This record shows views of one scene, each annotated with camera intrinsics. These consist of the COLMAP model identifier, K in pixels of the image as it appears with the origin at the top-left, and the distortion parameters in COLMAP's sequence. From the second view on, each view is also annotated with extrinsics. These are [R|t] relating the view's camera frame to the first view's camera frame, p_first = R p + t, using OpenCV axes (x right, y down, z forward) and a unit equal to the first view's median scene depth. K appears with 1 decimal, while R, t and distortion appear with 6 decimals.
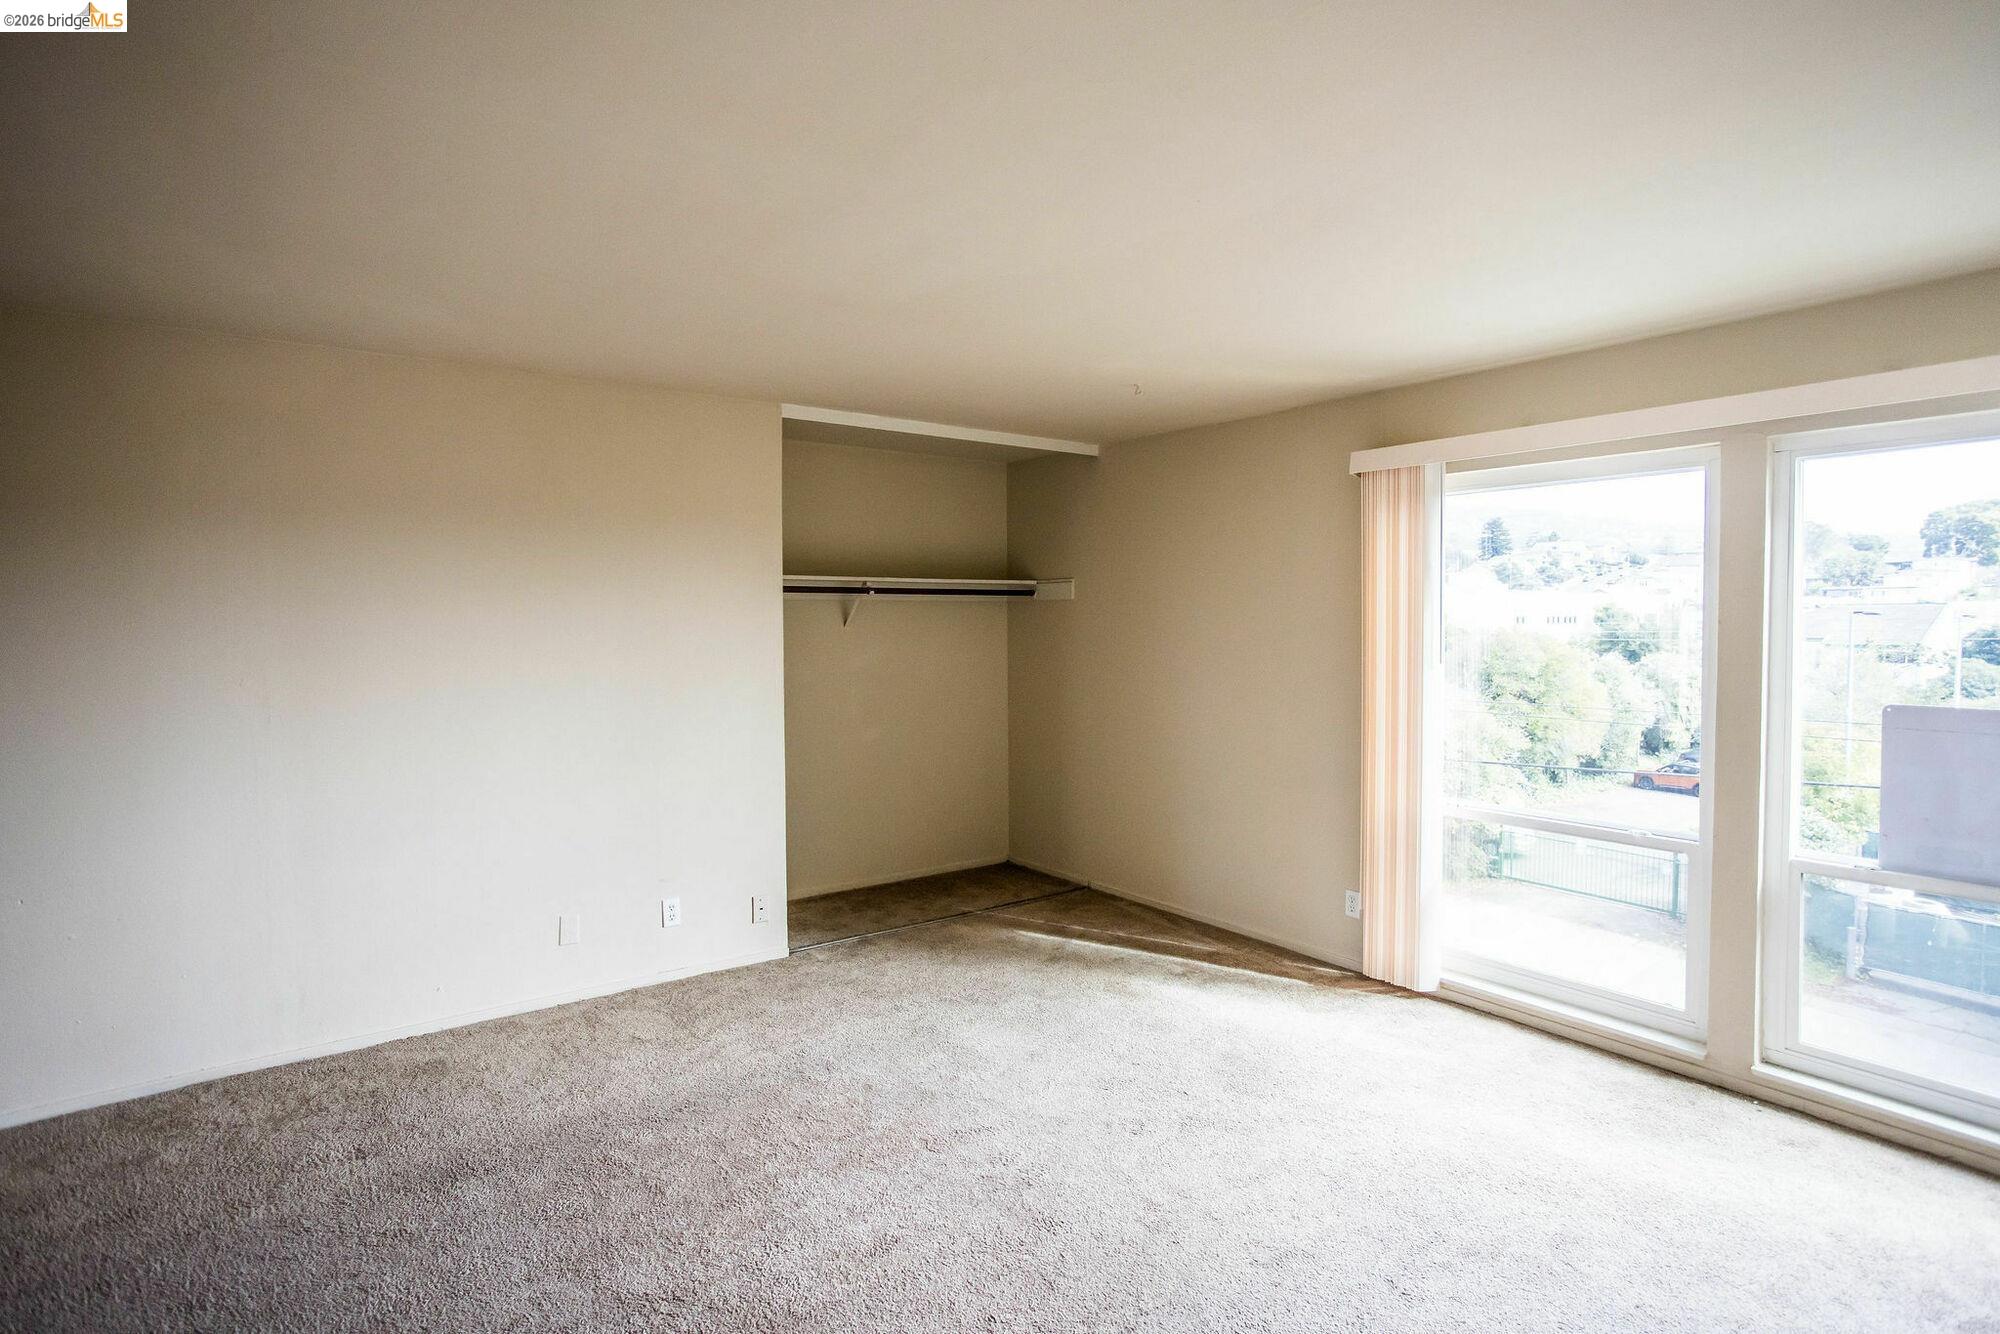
lens RADIAL K [[1019.0, 0, 1002.2], [0, 1019.0, 661.3], [0, 0, 1]] dist [-0.015767, 0.005436]
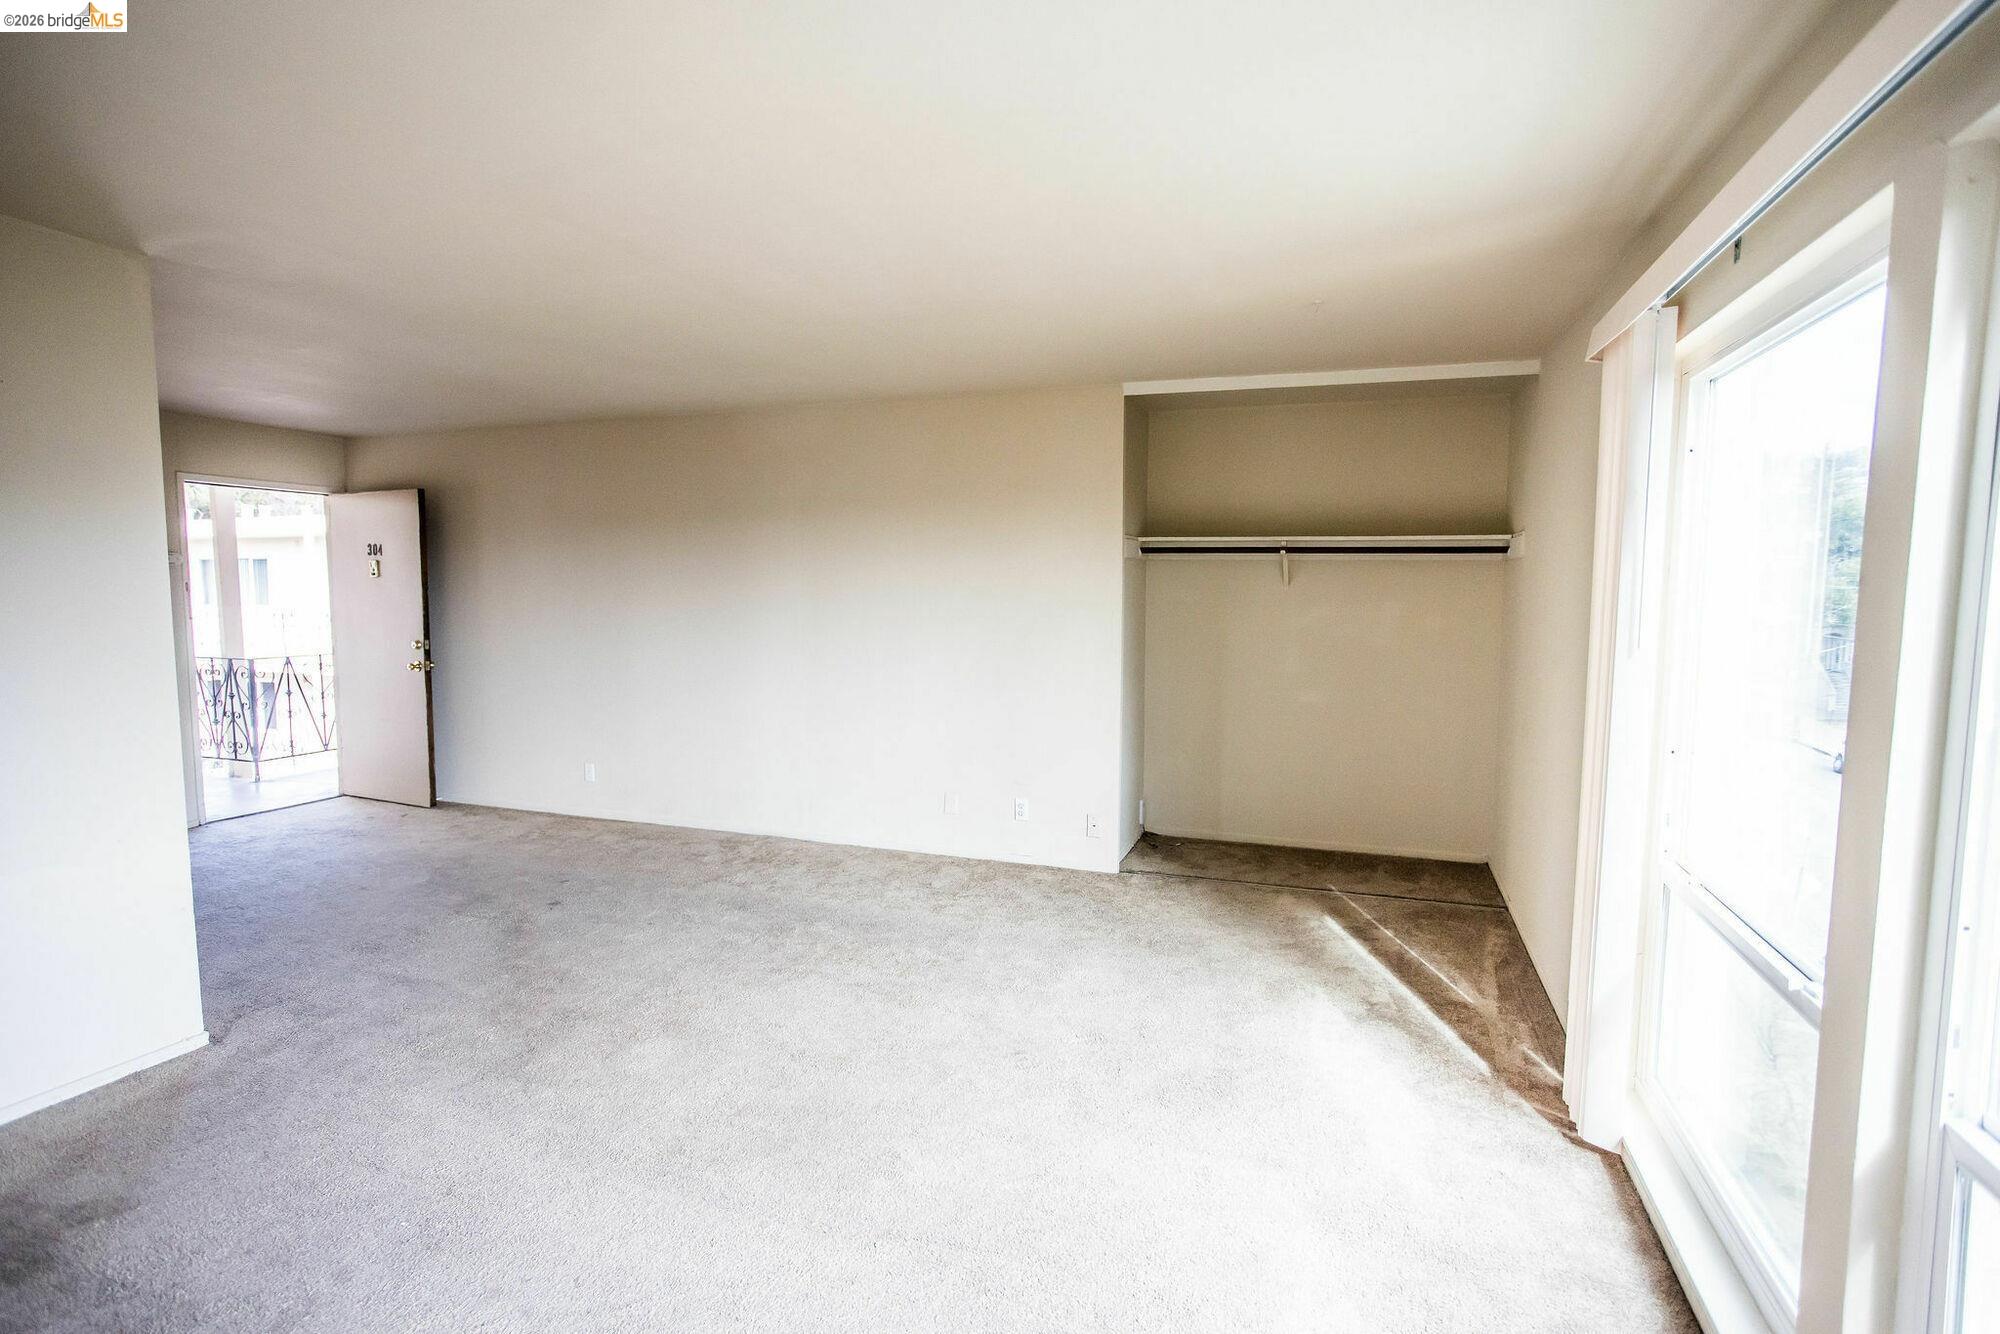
lens RADIAL K [[958.8, 0, 997.9], [0, 958.8, 671.3], [0, 0, 1]] dist [-0.006751, 0.000134]
pose [[0.566378, 0.081348, -0.820121, 0.611689], [-0.044924, 0.996685, 0.067837, -0.002808], [0.822920, -0.001578, 0.568155, 0.296002]]
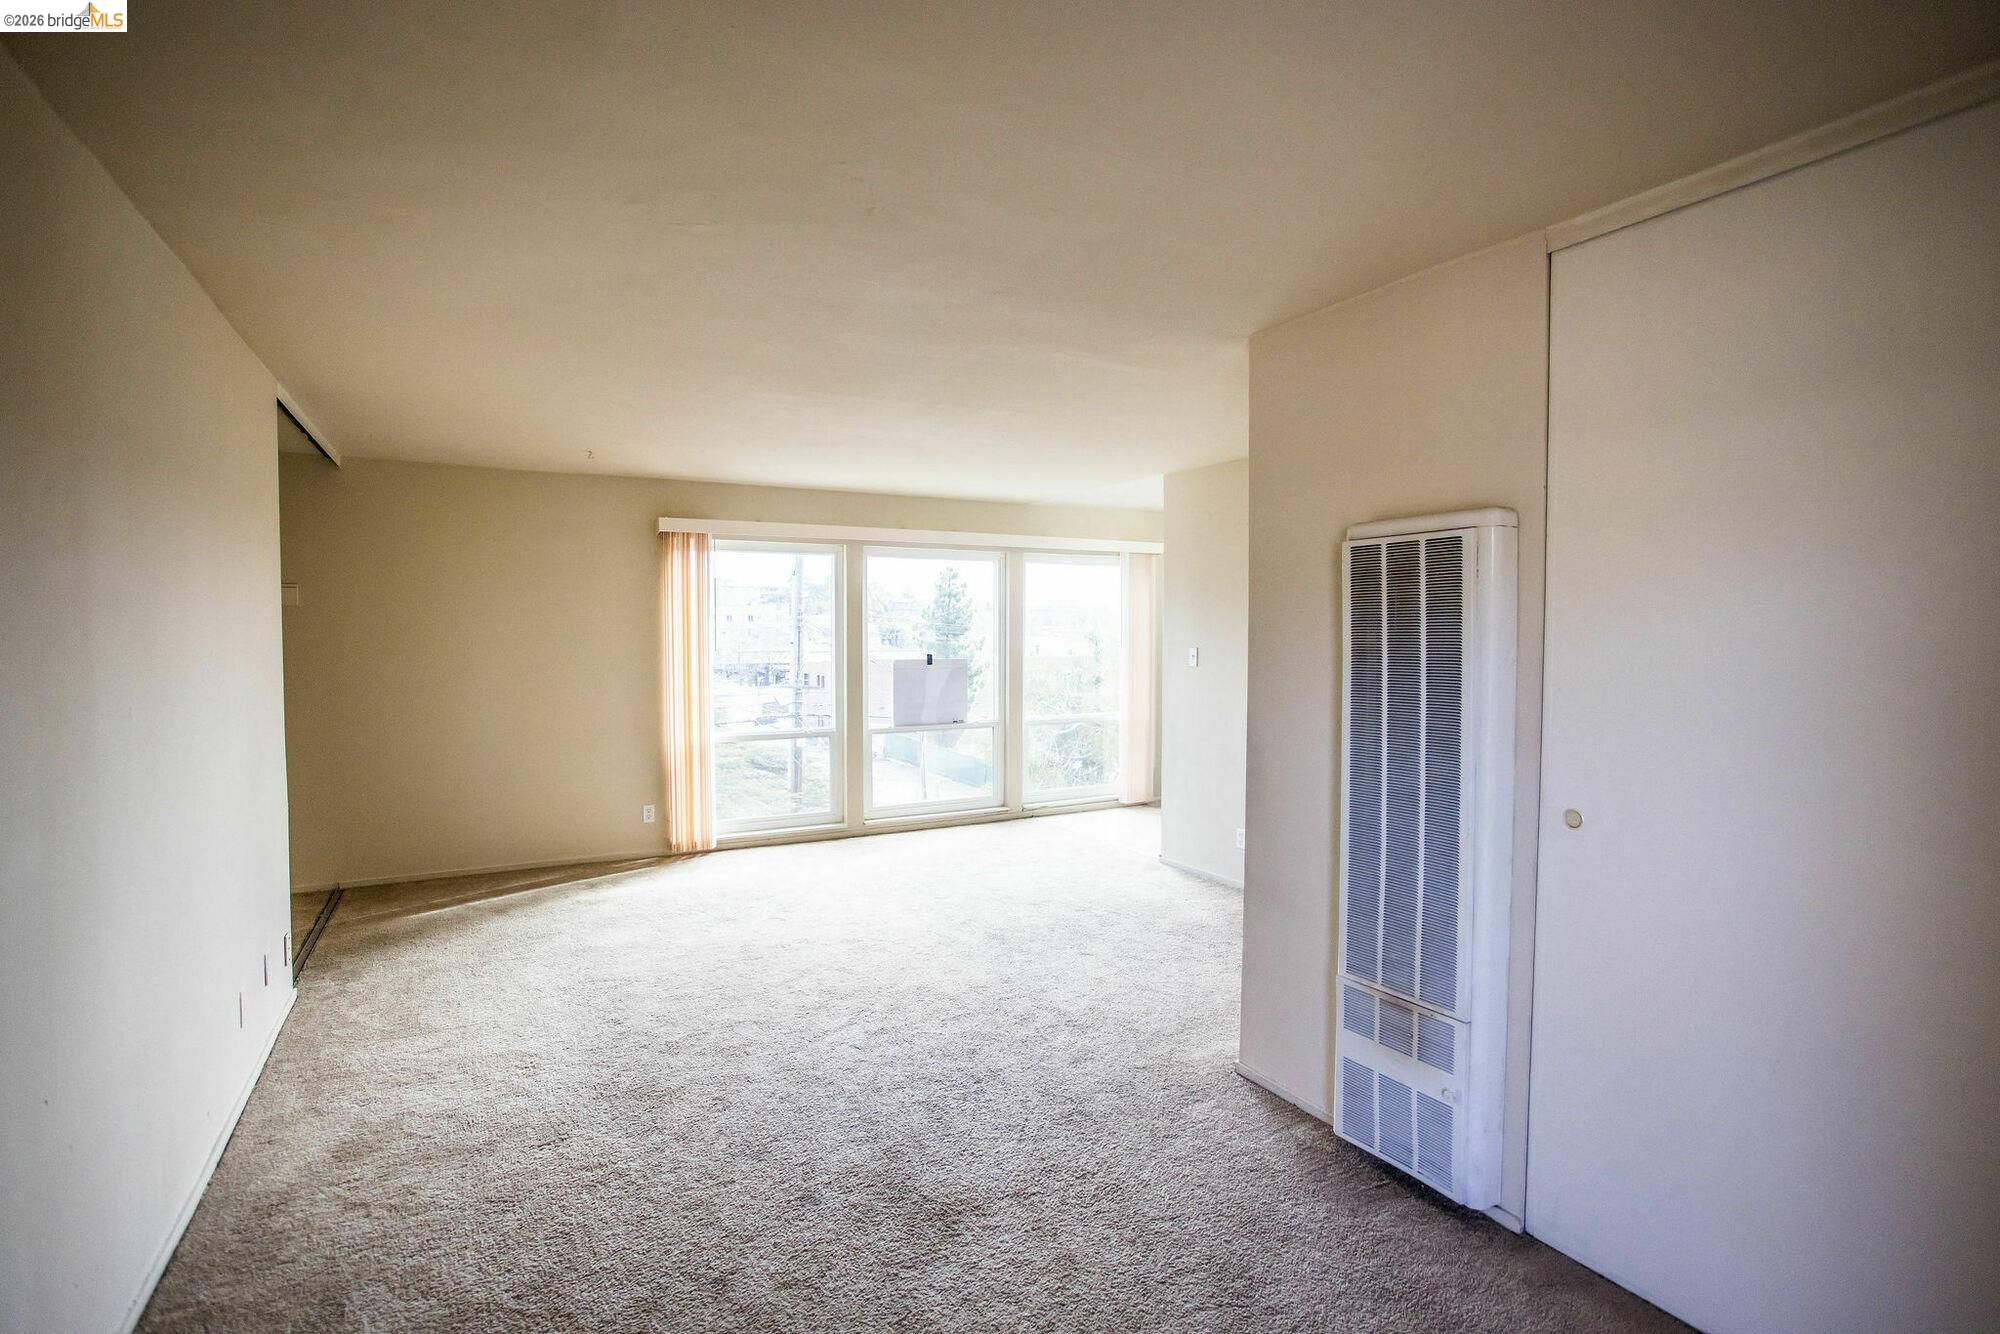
lens RADIAL K [[1019.0, 0, 1001.0], [0, 1019.0, 663.5], [0, 0, 1]] dist [-0.015767, 0.005436]
pose [[0.144850, -0.035108, 0.988831, -1.056618], [0.041269, 0.998715, 0.029413, -0.006346], [-0.988593, 0.036548, 0.146113, 0.250598]]
